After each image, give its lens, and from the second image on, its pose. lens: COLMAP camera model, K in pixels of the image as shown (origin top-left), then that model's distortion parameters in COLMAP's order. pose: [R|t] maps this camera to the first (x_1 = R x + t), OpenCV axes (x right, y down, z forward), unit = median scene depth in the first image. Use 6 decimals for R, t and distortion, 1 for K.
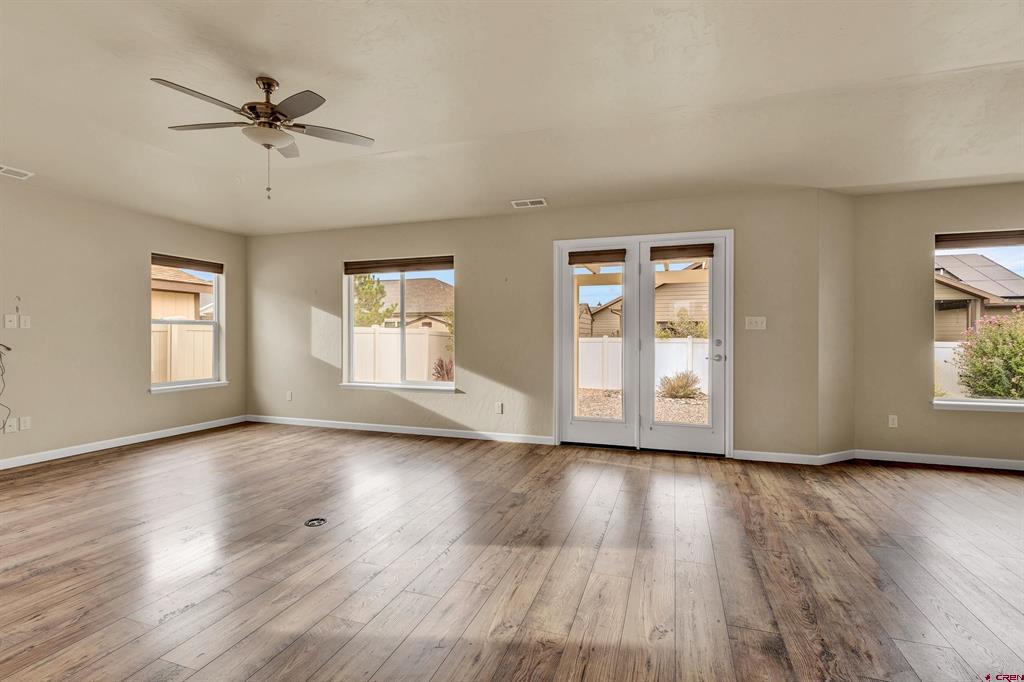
lens RADIAL K [[468.3, 0, 497.9], [0, 468.3, 332.3], [0, 0, 1]] dist [-0.001040, 0.000033]
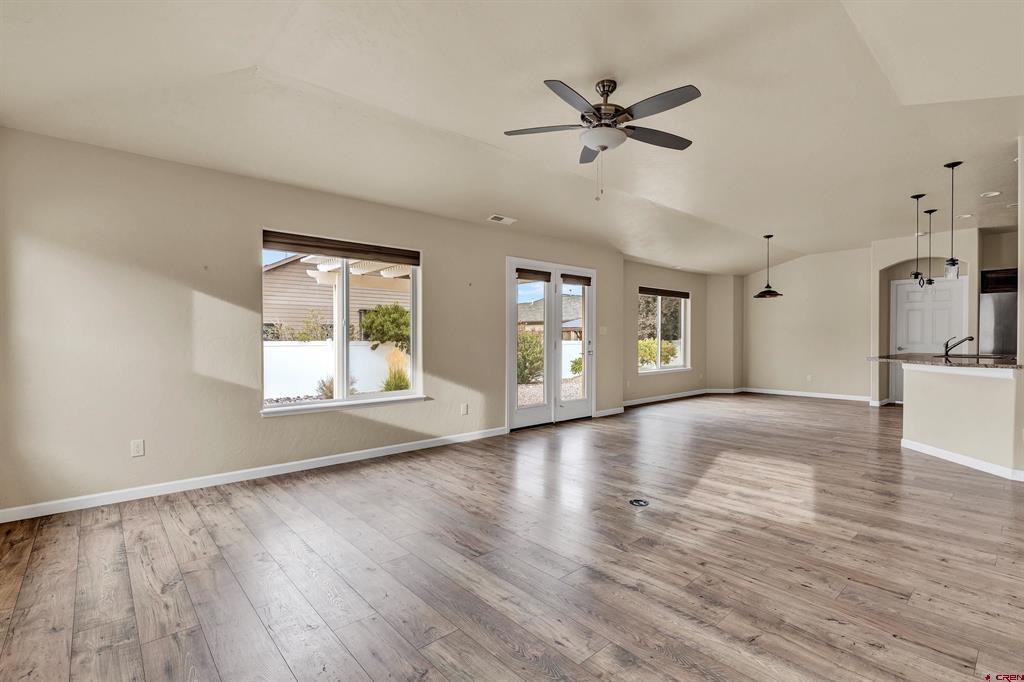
lens RADIAL K [[472.7, 0, 531.7], [0, 472.7, 340.0], [0, 0, 1]] dist [-0.010454, 0.001453]
pose [[0.472539, -0.005287, 0.881294, -0.920534], [-0.002396, 0.999971, 0.007284, 0.002247], [-0.881306, -0.005554, 0.472513, 0.419539]]
